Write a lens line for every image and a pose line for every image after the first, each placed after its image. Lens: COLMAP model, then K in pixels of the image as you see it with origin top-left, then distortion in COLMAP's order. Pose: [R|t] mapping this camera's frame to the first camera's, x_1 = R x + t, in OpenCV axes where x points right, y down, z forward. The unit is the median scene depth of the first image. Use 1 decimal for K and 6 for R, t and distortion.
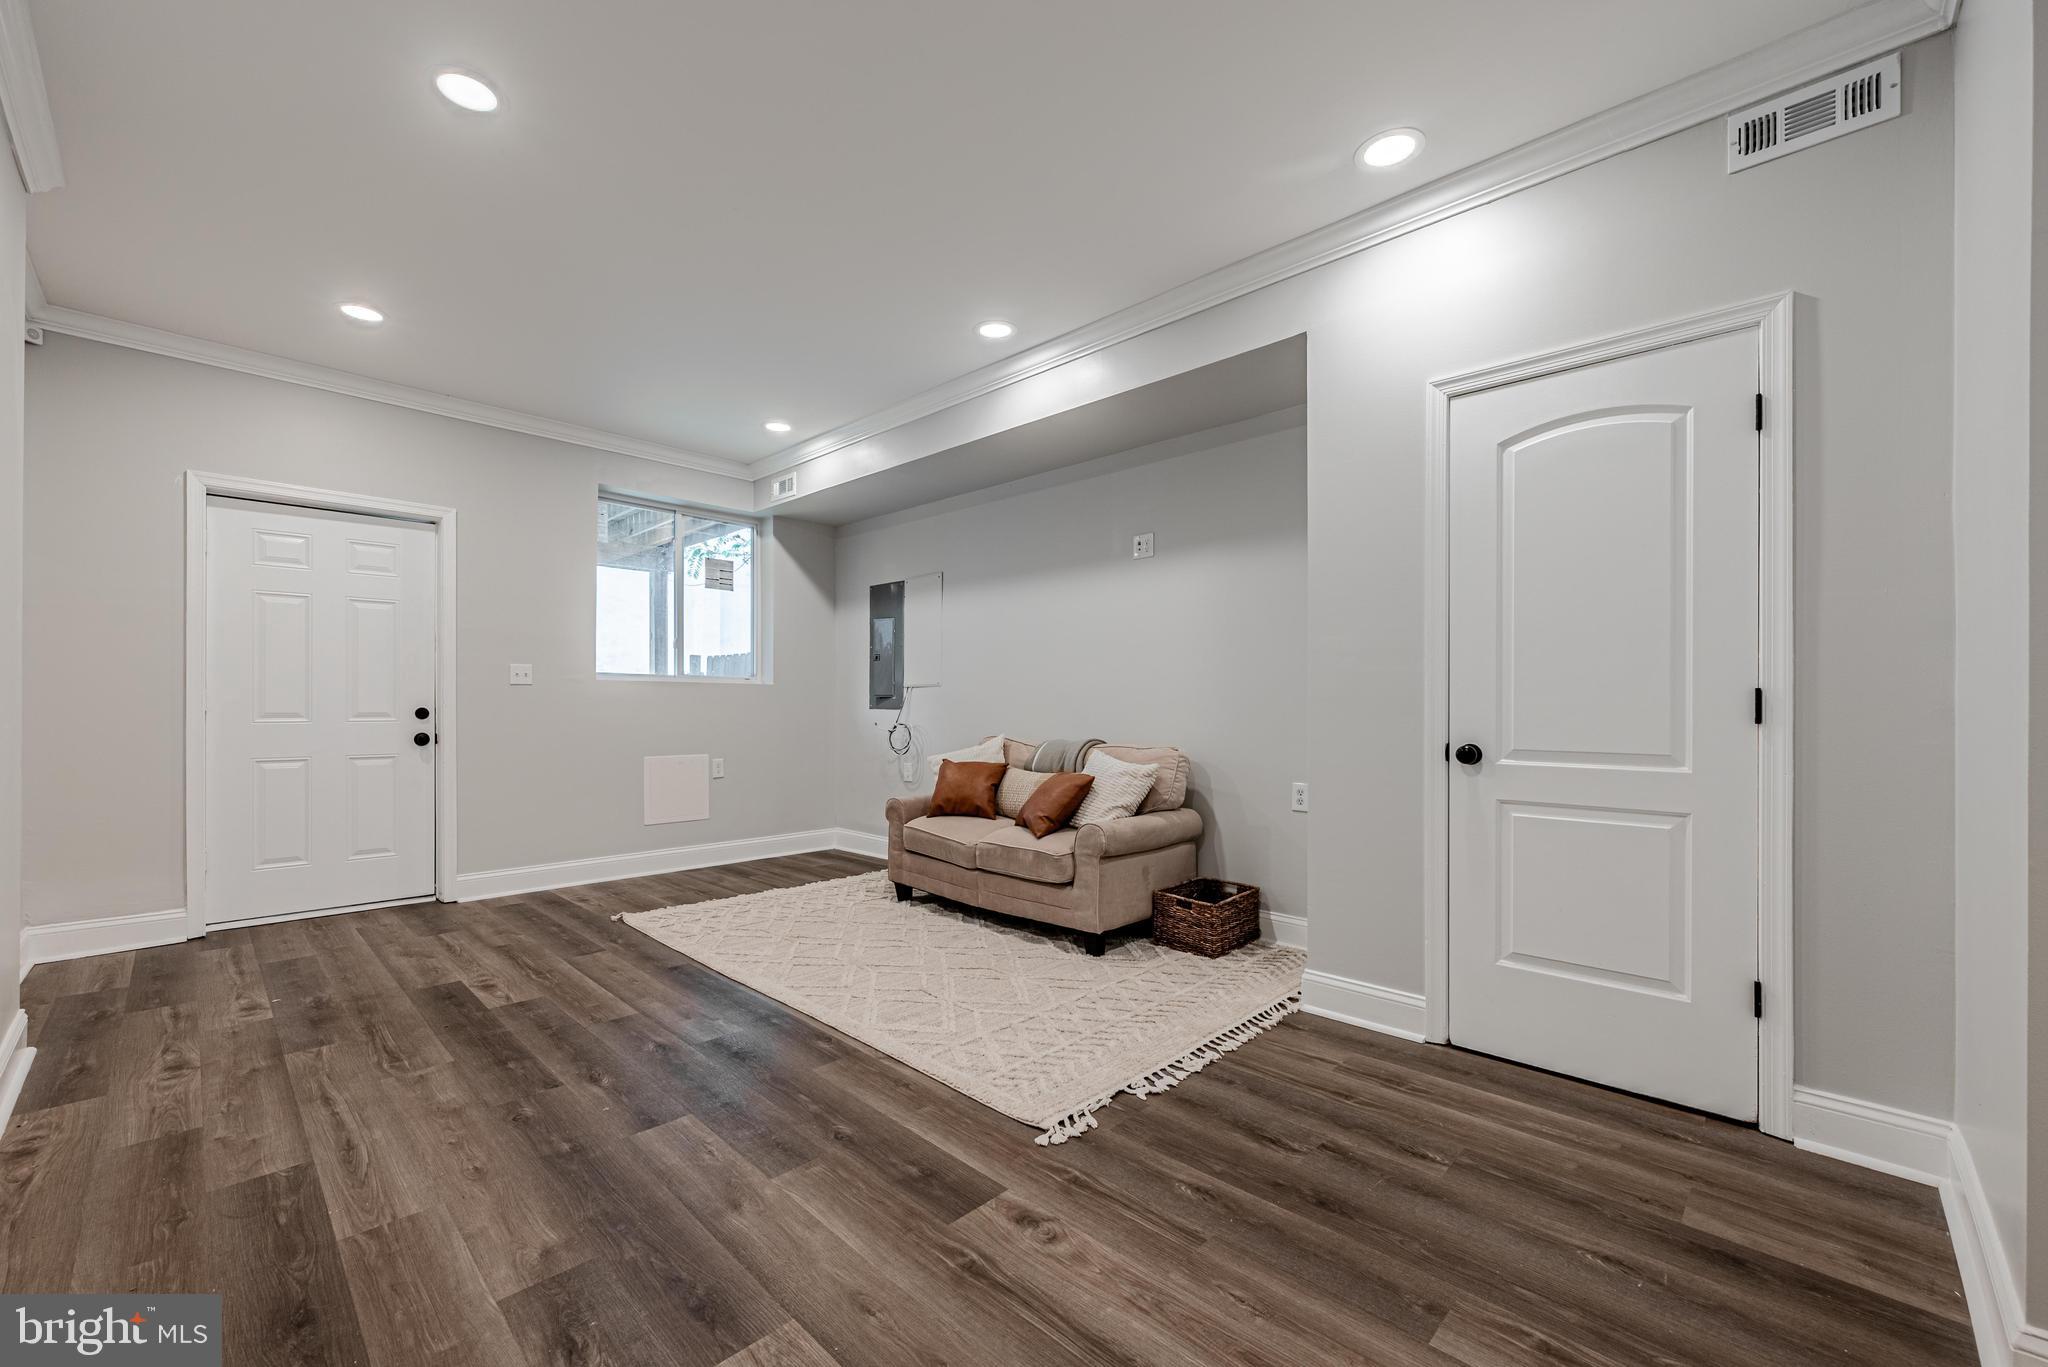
lens RADIAL K [[801.4, 0, 953.1], [0, 801.4, 702.1], [0, 0, 1]] dist [0.000420, 0.000684]
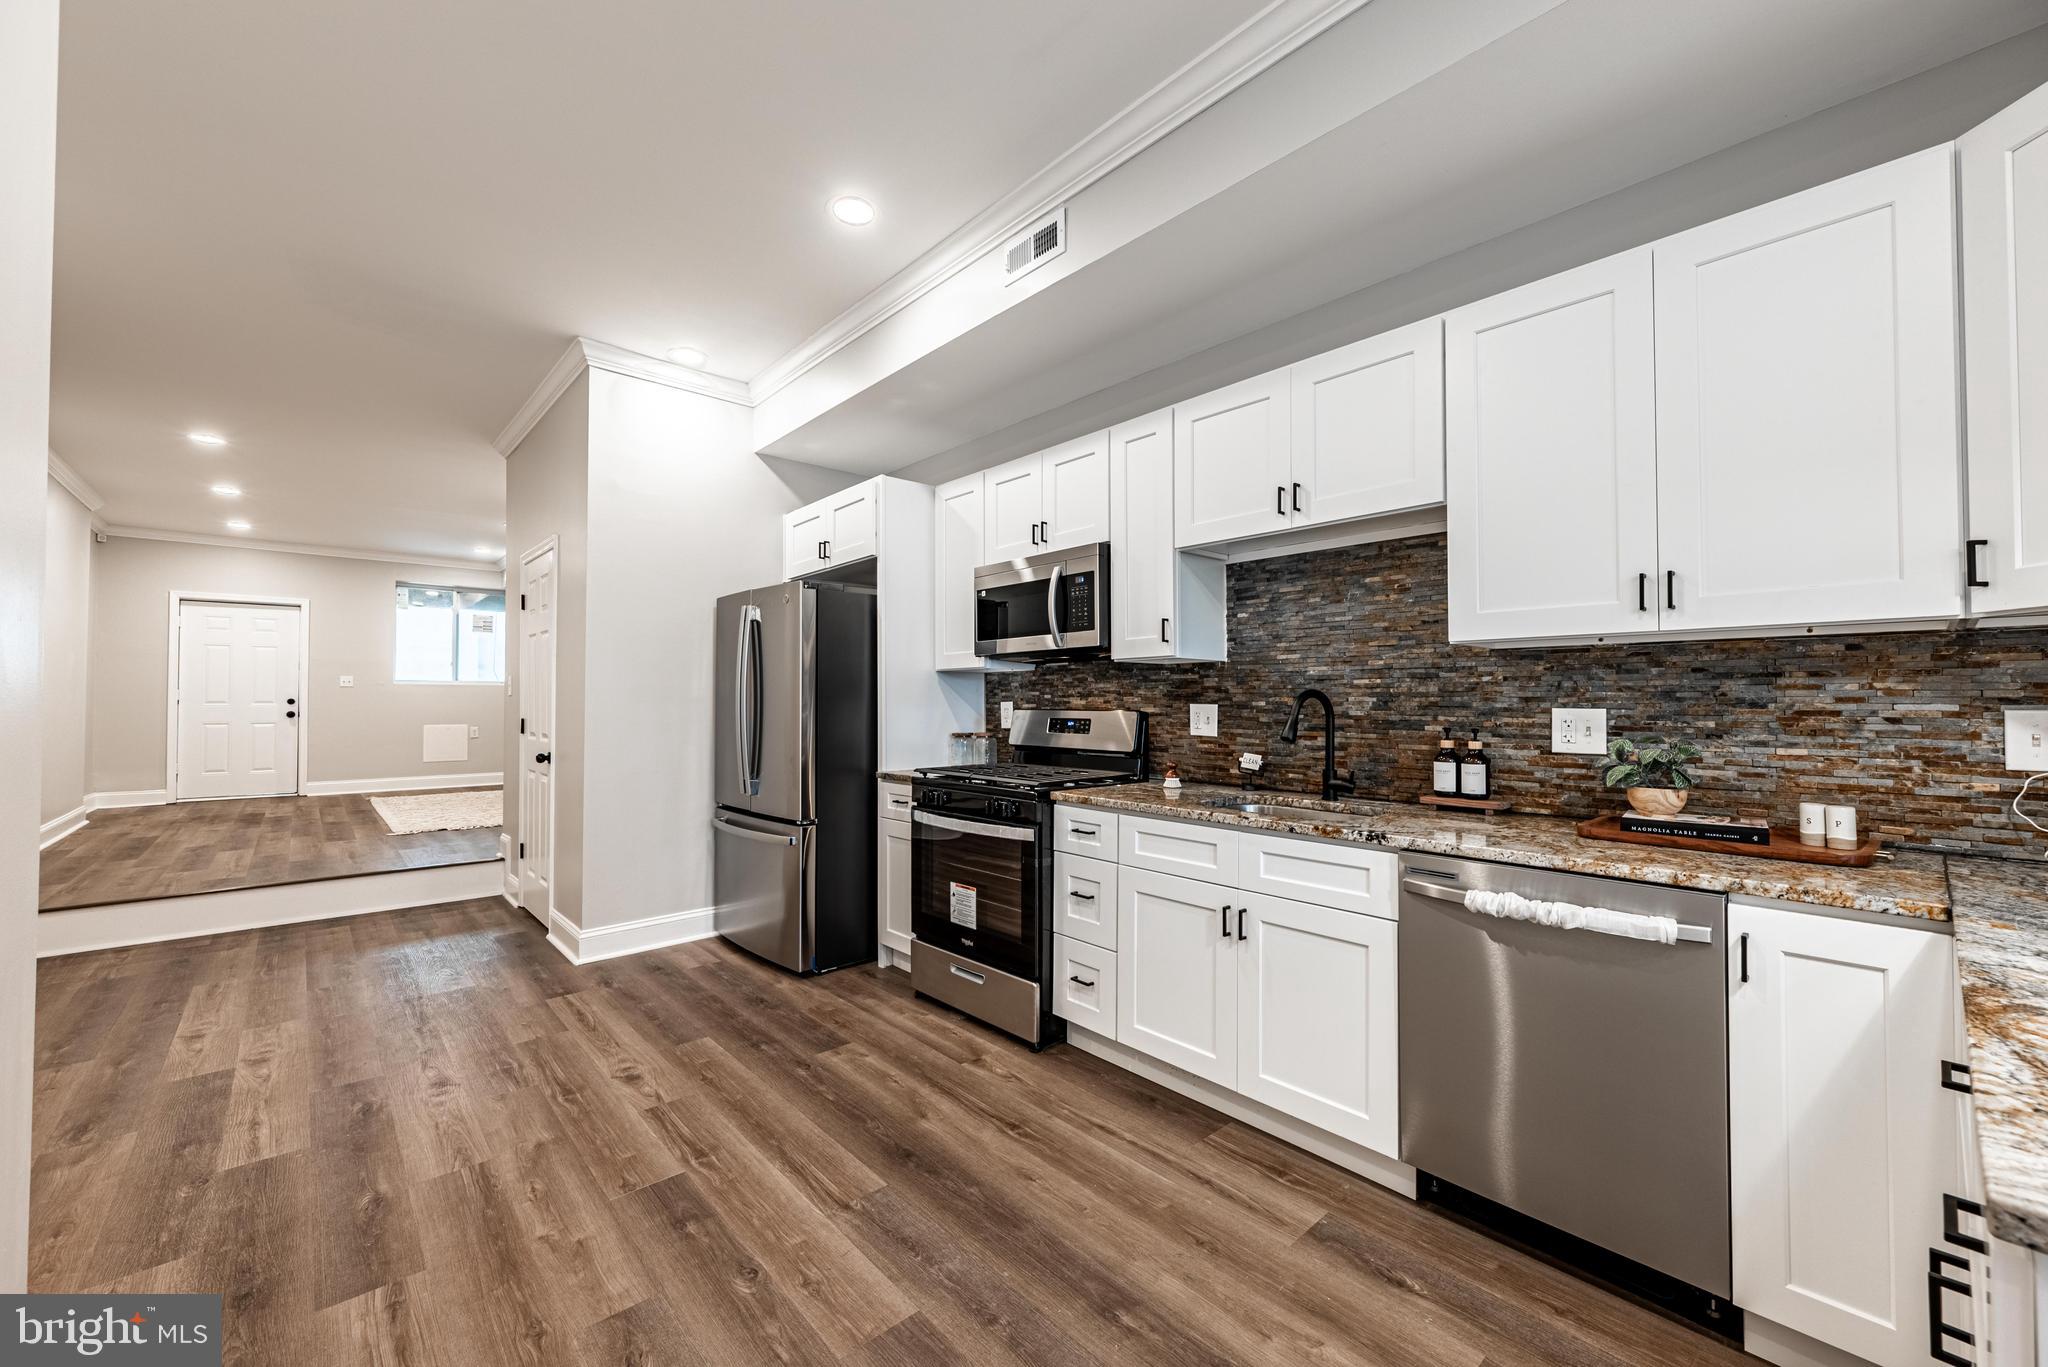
lens RADIAL K [[801.4, 0, 1000.1], [0, 801.4, 689.9], [0, 0, 1]] dist [0.000420, 0.000684]
pose [[0.998795, -0.009158, -0.048212, 2.125537], [0.008703, 0.999916, -0.009640, 0.034382], [0.048296, 0.009209, 0.998791, -1.614813]]
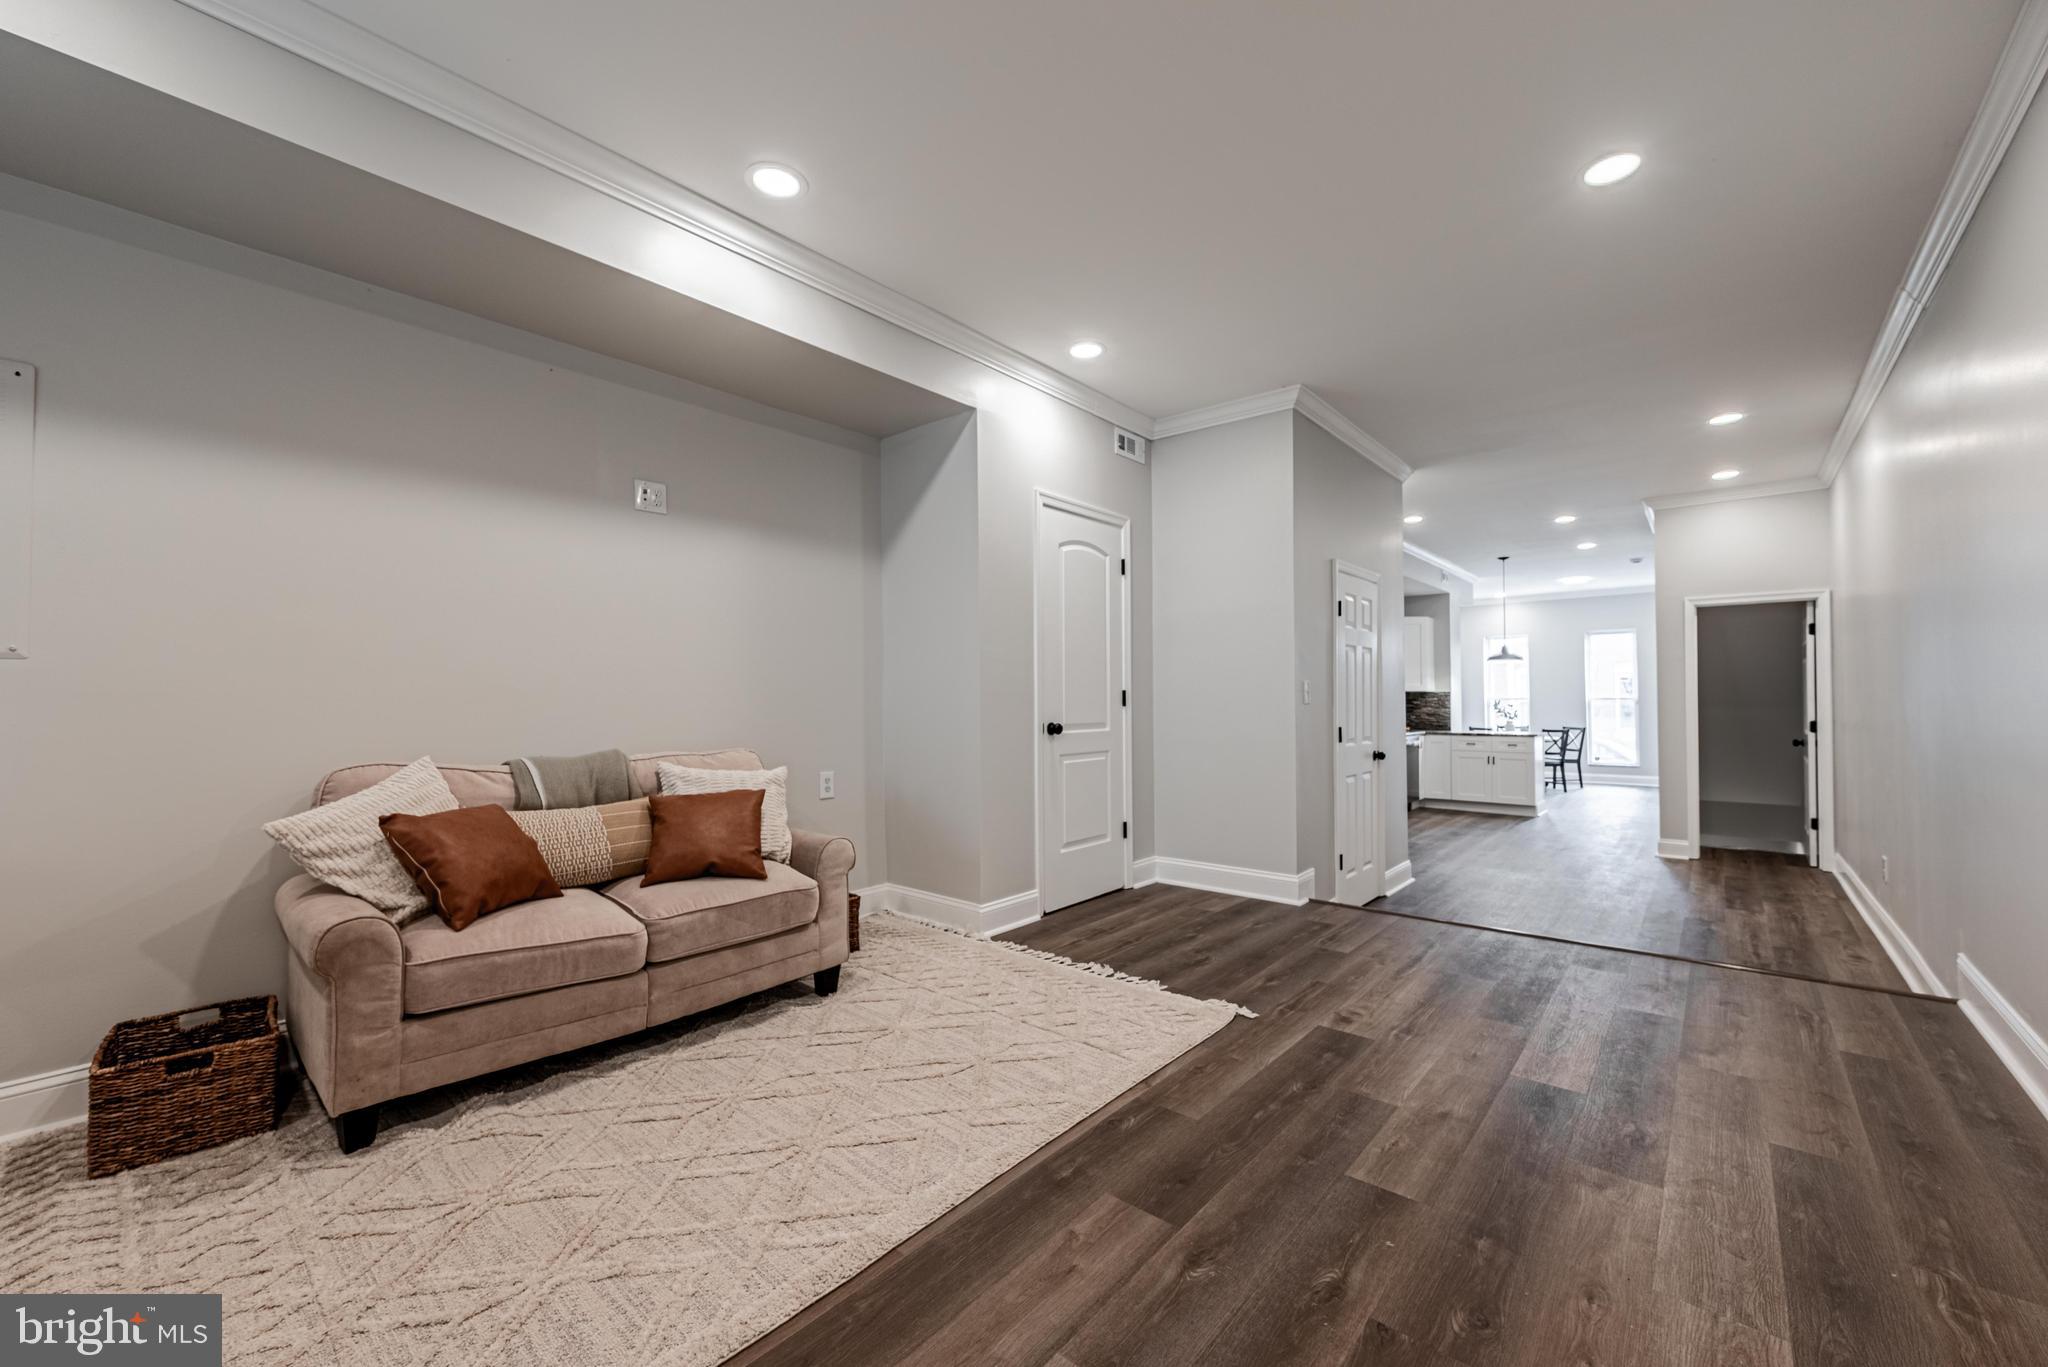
lens RADIAL K [[801.4, 0, 1048.0], [0, 801.4, 687.5], [0, 0, 1]] dist [0.000420, 0.000684]
pose [[-0.105812, 0.010804, 0.994327, -0.995453], [0.001211, 0.999942, -0.010737, -0.001281], [-0.994385, 0.000068, -0.105819, 1.212132]]
